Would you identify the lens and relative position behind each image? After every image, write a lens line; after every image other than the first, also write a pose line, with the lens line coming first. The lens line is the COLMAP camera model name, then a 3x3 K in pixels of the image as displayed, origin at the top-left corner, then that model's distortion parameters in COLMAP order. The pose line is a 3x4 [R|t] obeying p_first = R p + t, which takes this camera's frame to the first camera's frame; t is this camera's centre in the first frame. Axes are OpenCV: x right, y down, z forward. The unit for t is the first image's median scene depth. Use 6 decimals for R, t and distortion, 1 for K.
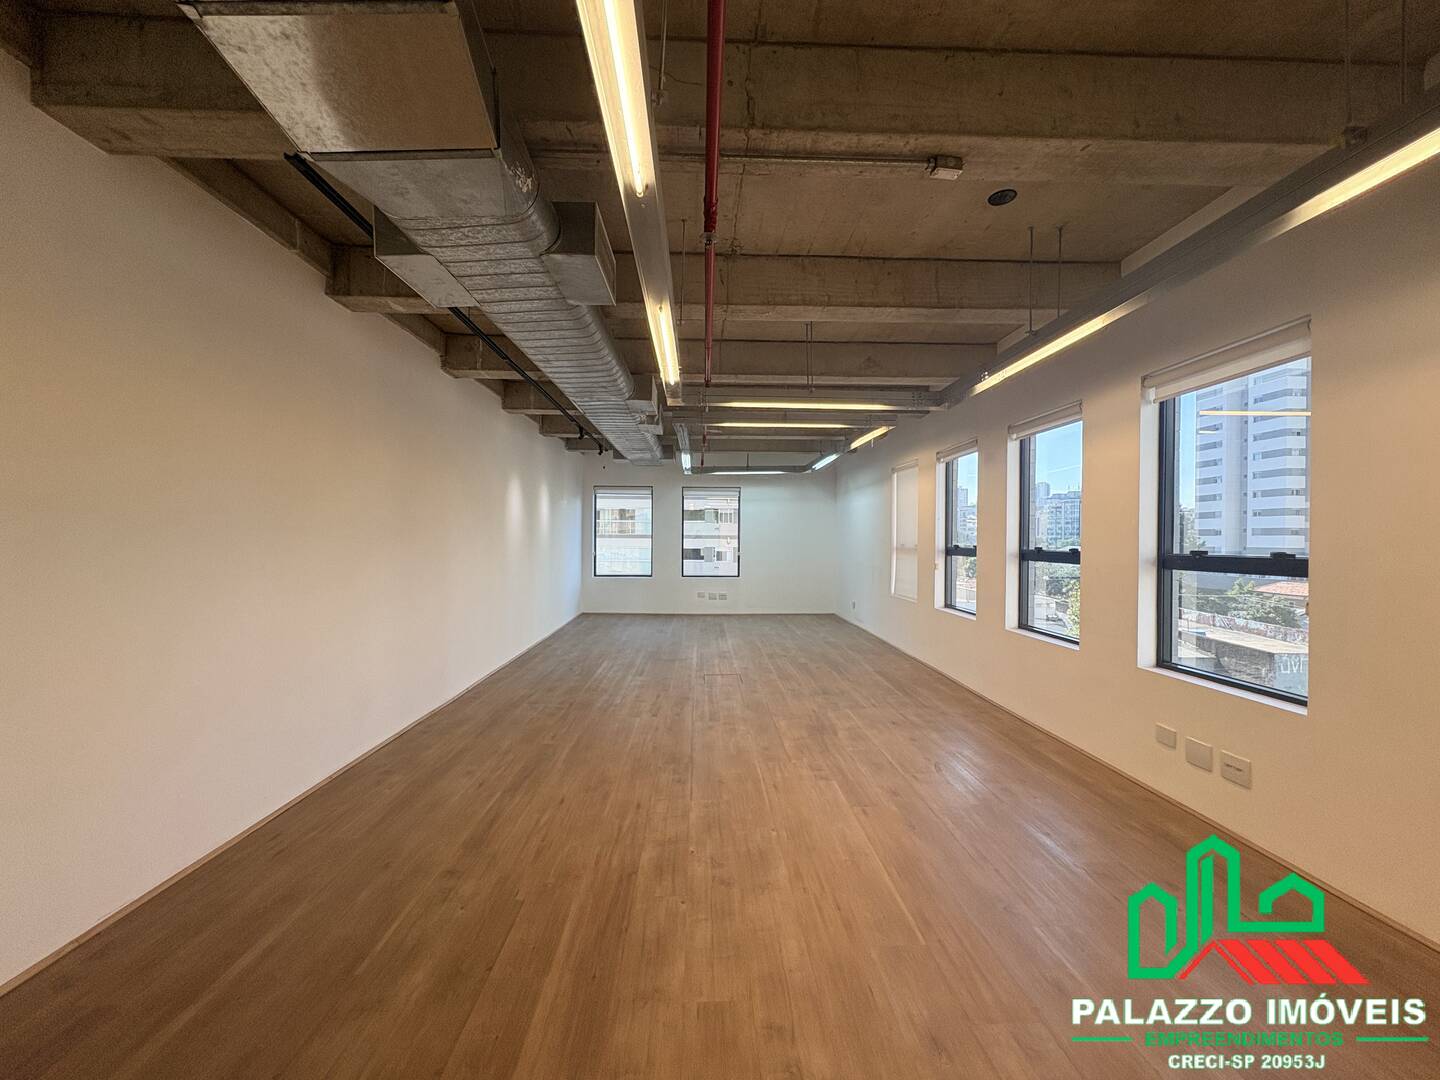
lens RADIAL K [[569.8, 0, 715.6], [0, 569.8, 539.3], [0, 0, 1]] dist [-0.000909, 0.000483]
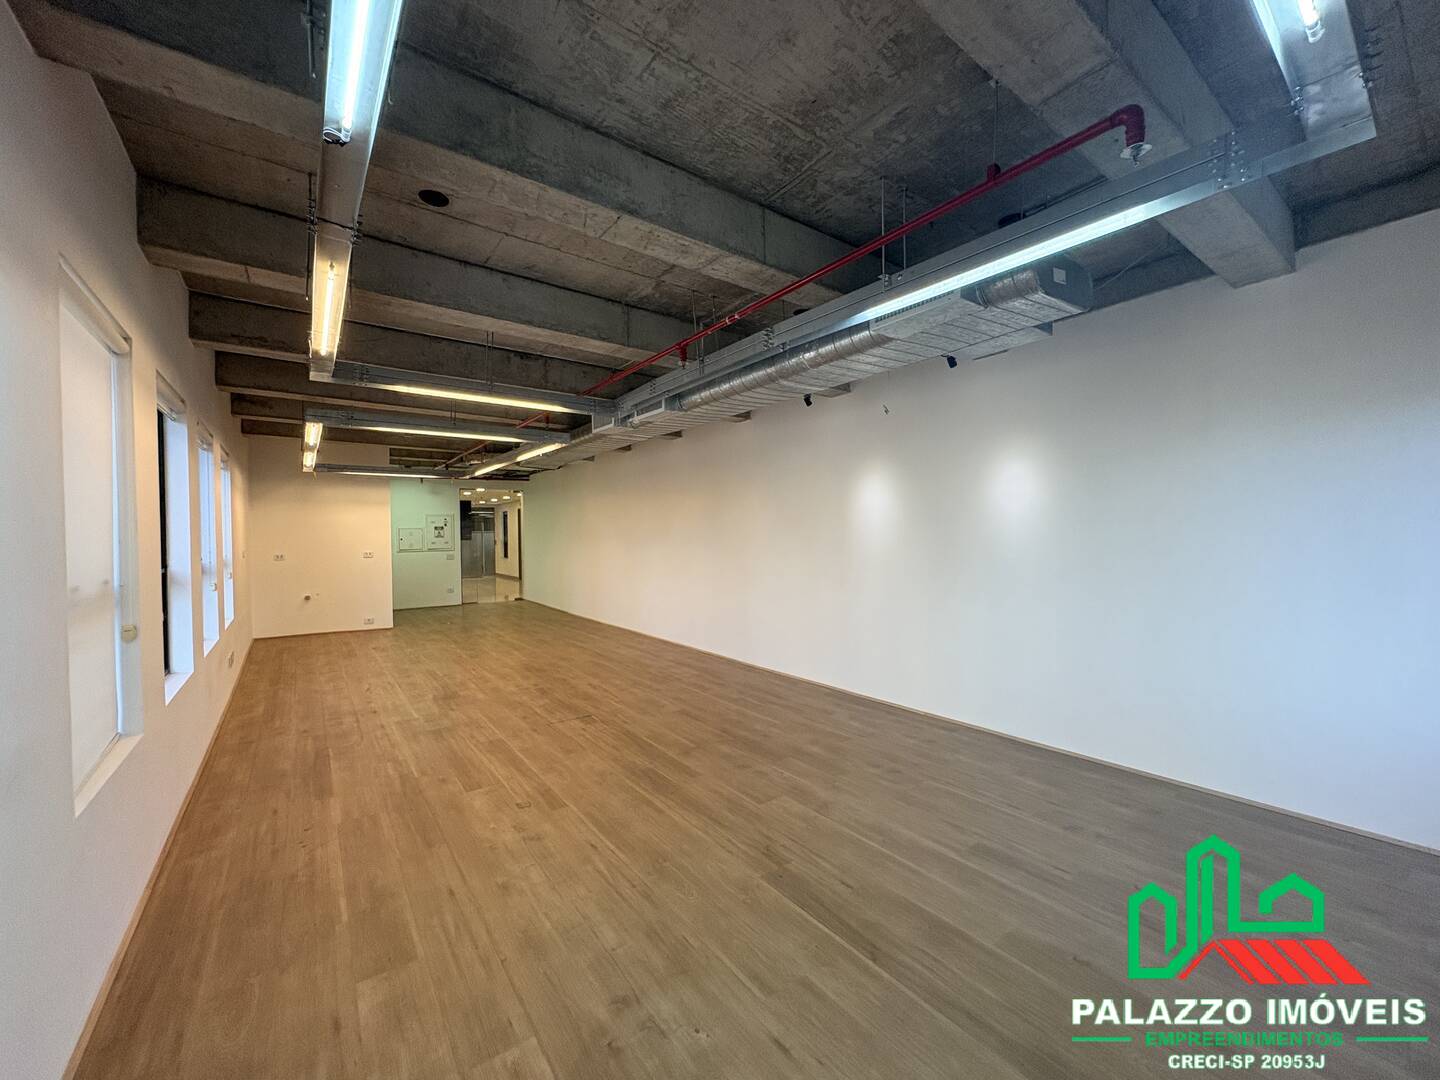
lens RADIAL K [[569.8, 0, 728.0], [0, 569.8, 538.7], [0, 0, 1]] dist [-0.000909, 0.000483]
pose [[-0.815253, 0.005947, -0.579074, 0.405013], [-0.001627, 0.999920, 0.012559, -0.035394], [0.579103, 0.011181, -0.815178, 2.380715]]
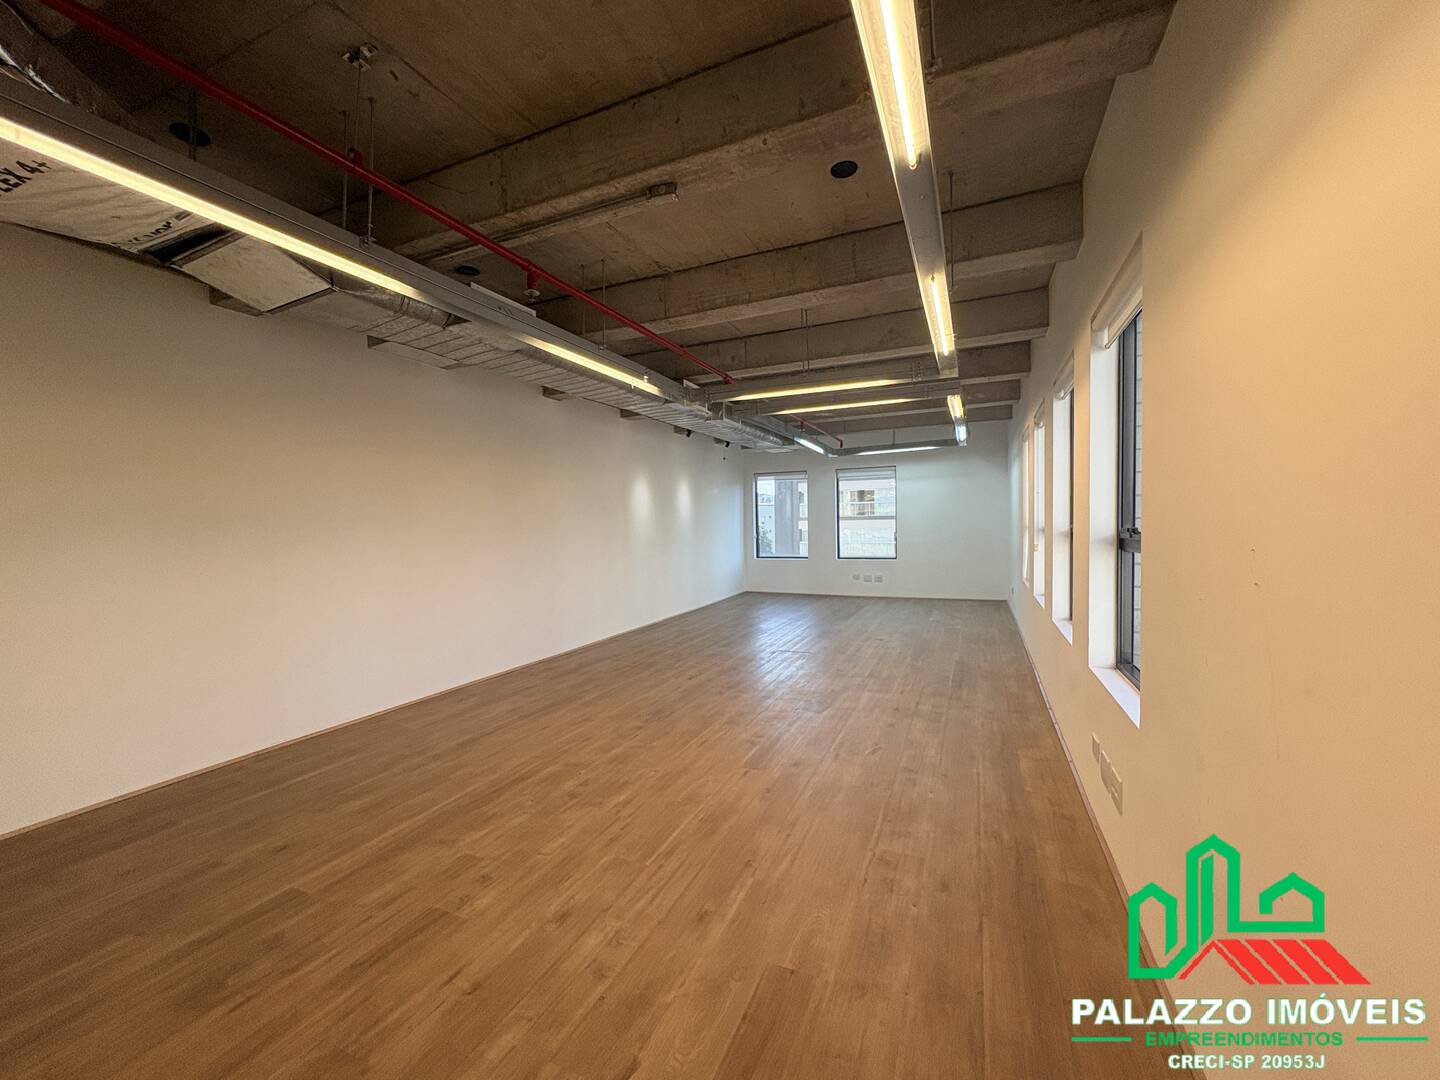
lens RADIAL K [[569.8, 0, 719.7], [0, 569.8, 539.4], [0, 0, 1]] dist [-0.000909, 0.000483]
pose [[0.899539, -0.009971, -0.436727, 0.482768], [0.023662, 0.999384, 0.025920, 0.001265], [0.436200, -0.033650, 0.899220, 0.006715]]
